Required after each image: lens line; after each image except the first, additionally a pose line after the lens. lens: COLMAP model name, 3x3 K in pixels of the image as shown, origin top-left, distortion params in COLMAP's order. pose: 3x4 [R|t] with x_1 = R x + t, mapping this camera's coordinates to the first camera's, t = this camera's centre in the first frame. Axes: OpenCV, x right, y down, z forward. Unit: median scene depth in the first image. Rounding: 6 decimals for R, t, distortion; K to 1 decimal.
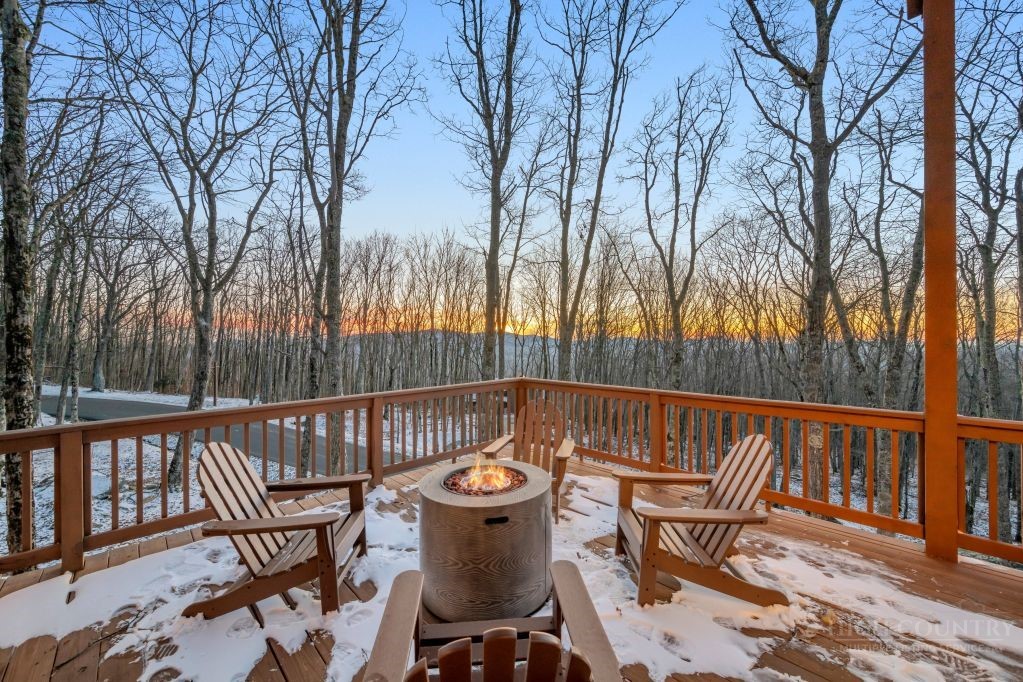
lens RADIAL K [[380.0, 0, 513.3], [0, 380.0, 337.0], [0, 0, 1]] dist [-0.000980, -0.000223]
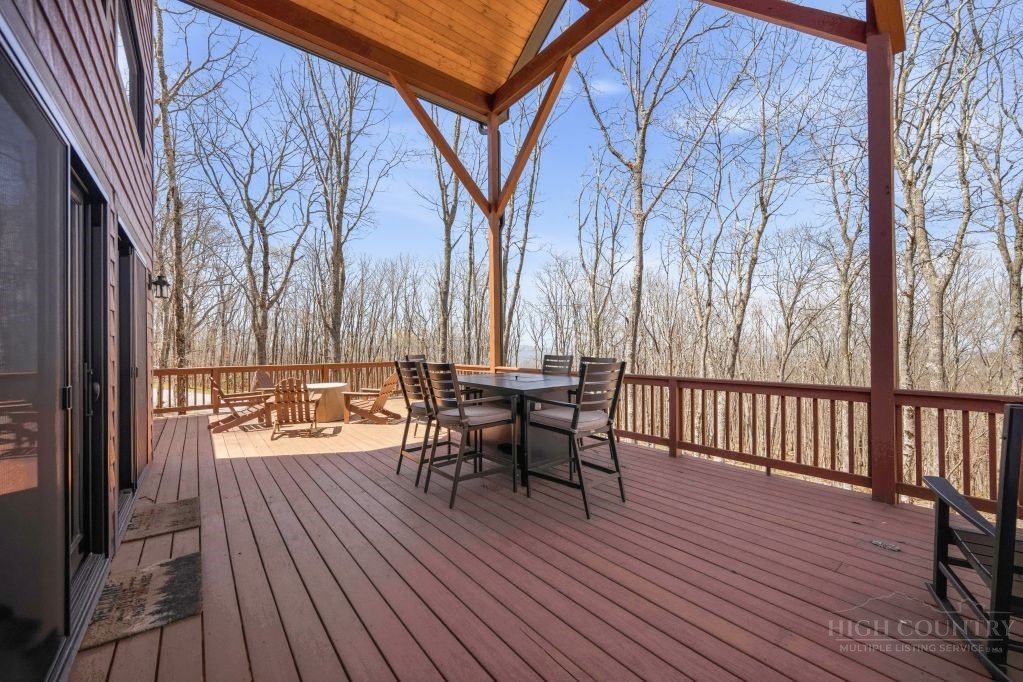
lens RADIAL K [[403.2, 0, 512.5], [0, 403.2, 345.1], [0, 0, 1]] dist [0.000186, 0.000022]
pose [[0.991666, -0.000236, -0.128838, 0.333896], [0.001536, 0.999949, 0.009990, -0.014367], [0.128829, -0.010105, 0.991615, -0.397147]]
